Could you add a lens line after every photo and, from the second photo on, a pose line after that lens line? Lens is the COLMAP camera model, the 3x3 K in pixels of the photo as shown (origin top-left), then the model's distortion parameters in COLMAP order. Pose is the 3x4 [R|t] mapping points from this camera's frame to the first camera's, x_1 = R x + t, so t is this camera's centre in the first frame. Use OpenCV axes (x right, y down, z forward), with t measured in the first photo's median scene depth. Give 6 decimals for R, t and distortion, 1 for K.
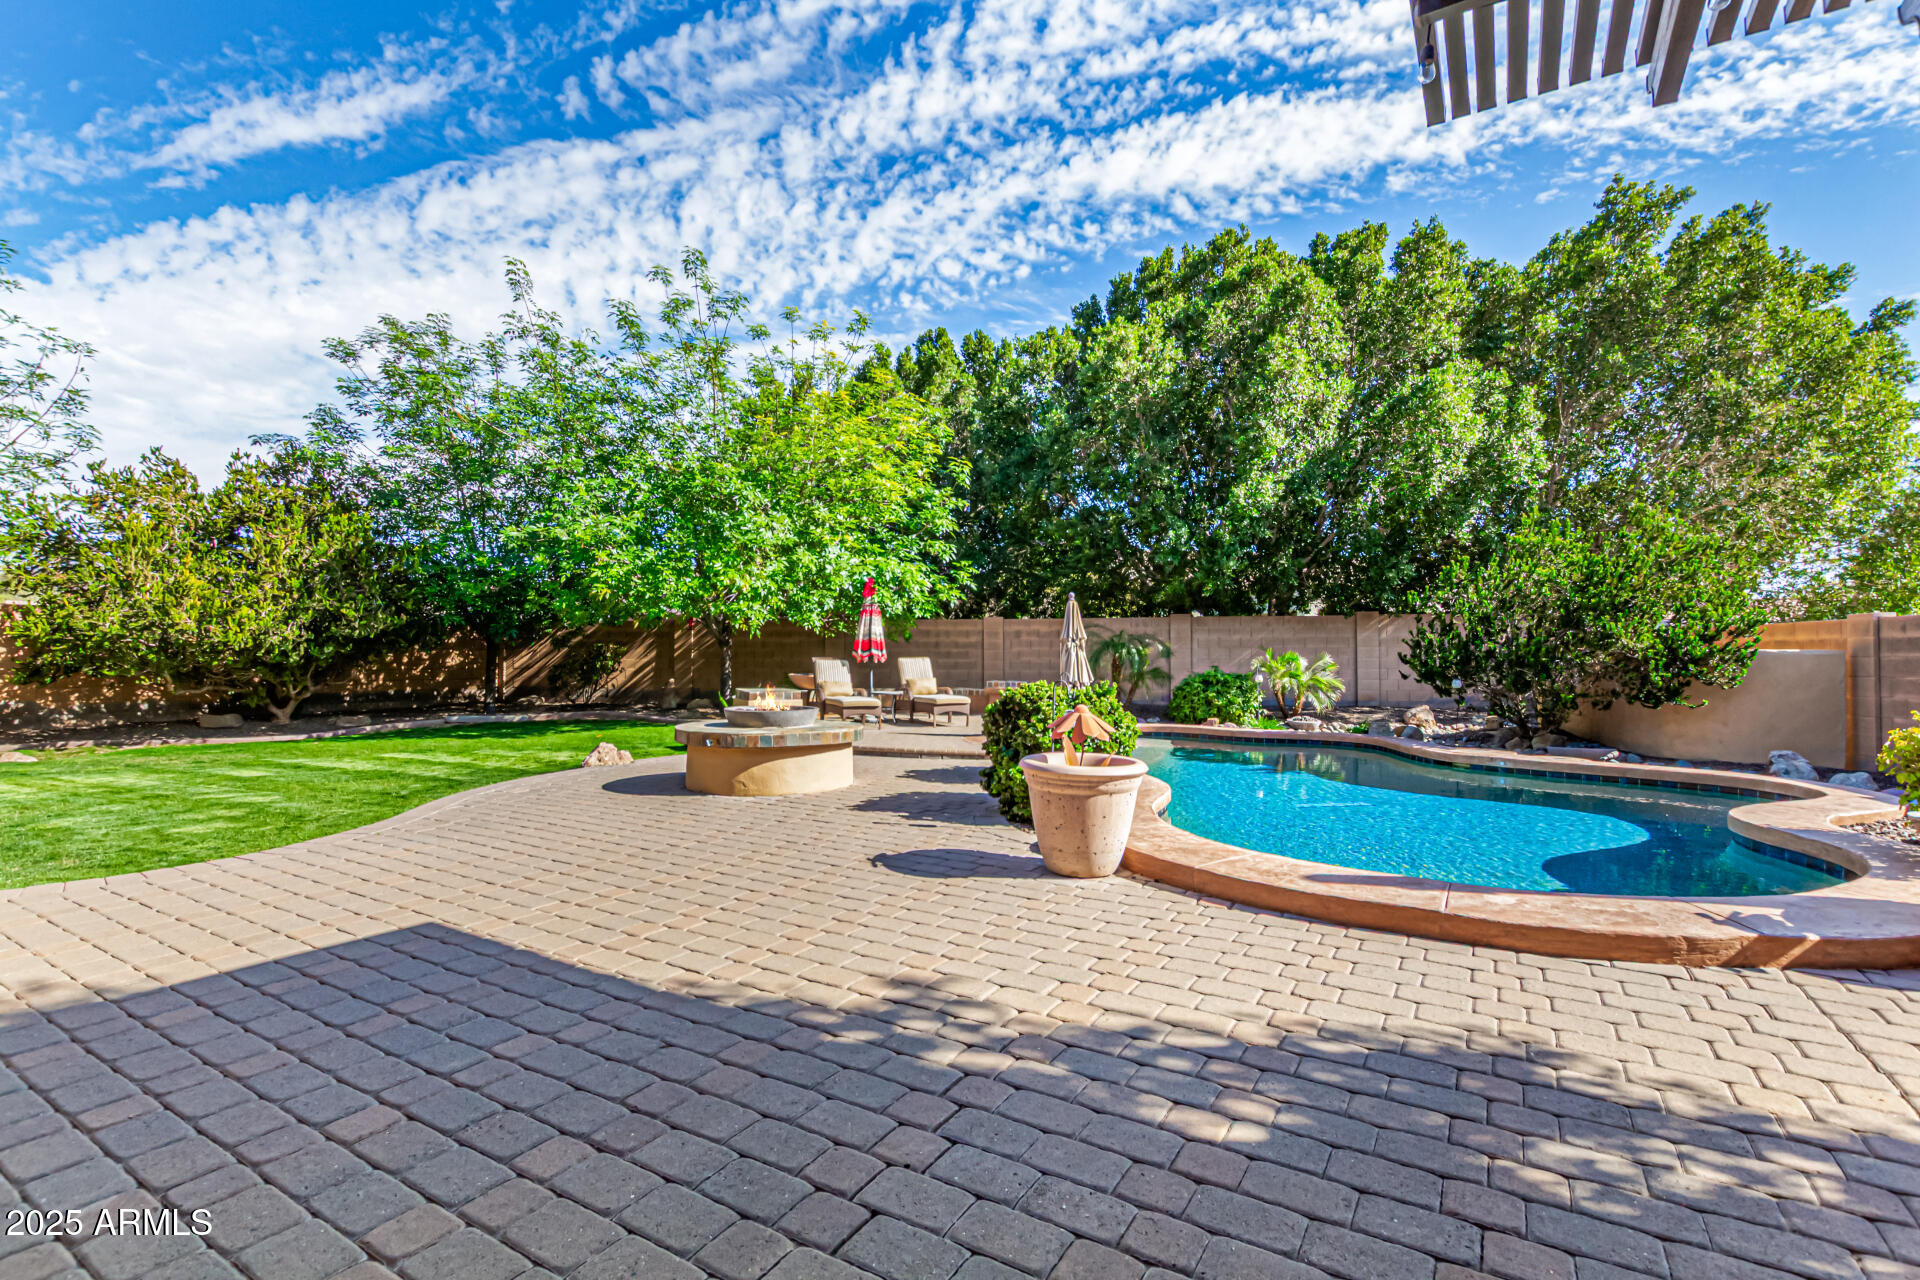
lens RADIAL K [[883.7, 0, 969.6], [0, 883.7, 634.3], [0, 0, 1]] dist [0.005756, -0.002846]
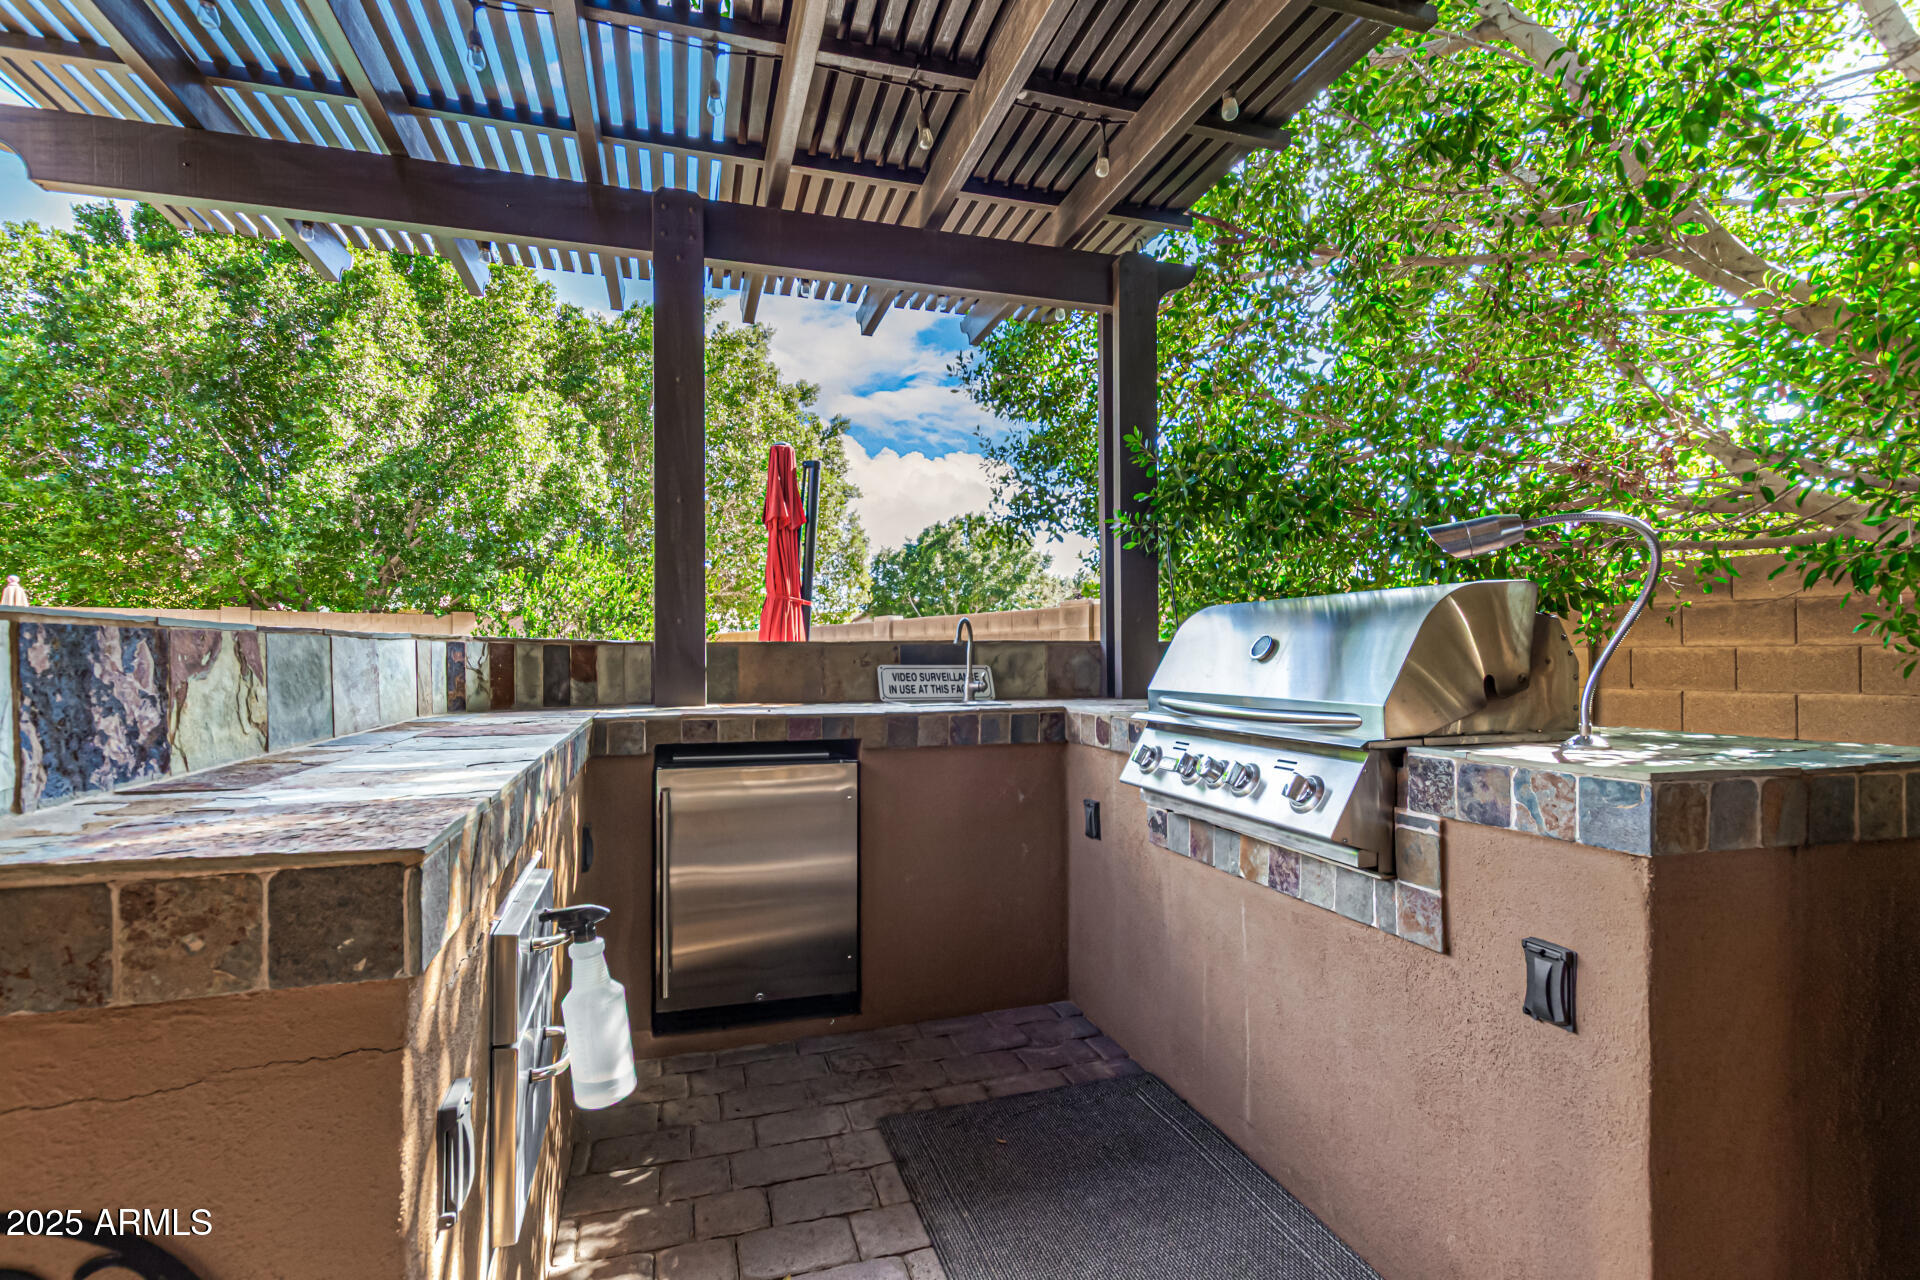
lens RADIAL K [[883.7, 0, 947.0], [0, 883.7, 654.9], [0, 0, 1]] dist [0.005756, -0.002846]
pose [[0.664672, 0.000880, 0.747135, 0.061766], [-0.018323, 0.999718, 0.015123, -0.002728], [-0.746911, -0.023741, 0.664500, -0.128521]]
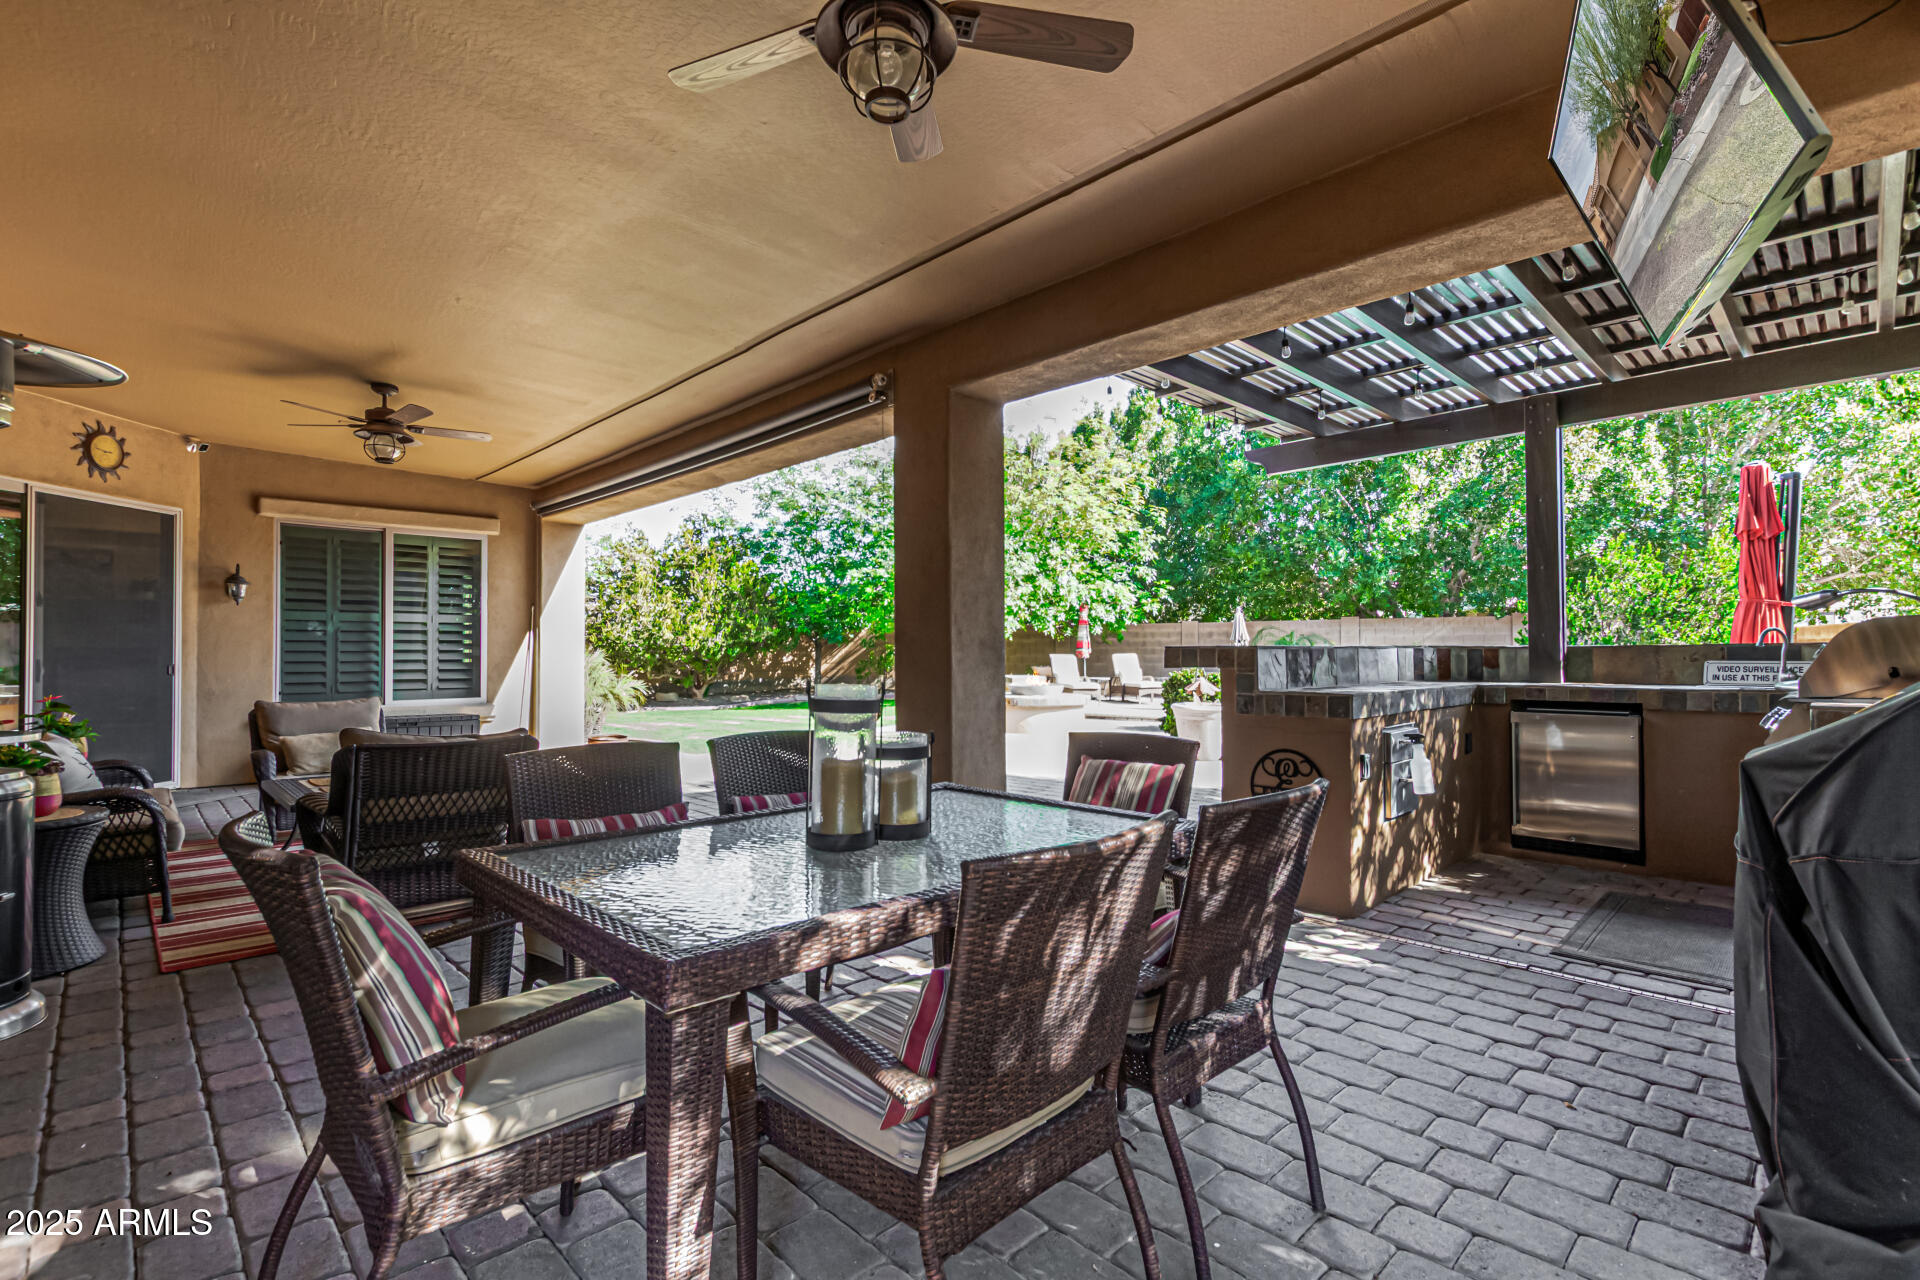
lens RADIAL K [[883.7, 0, 956.9], [0, 883.7, 644.5], [0, 0, 1]] dist [0.005756, -0.002846]
pose [[0.967139, -0.006477, -0.254164, 0.032156], [0.010315, 0.999852, 0.013771, -0.010002], [0.254037, -0.015941, 0.967063, -0.362007]]
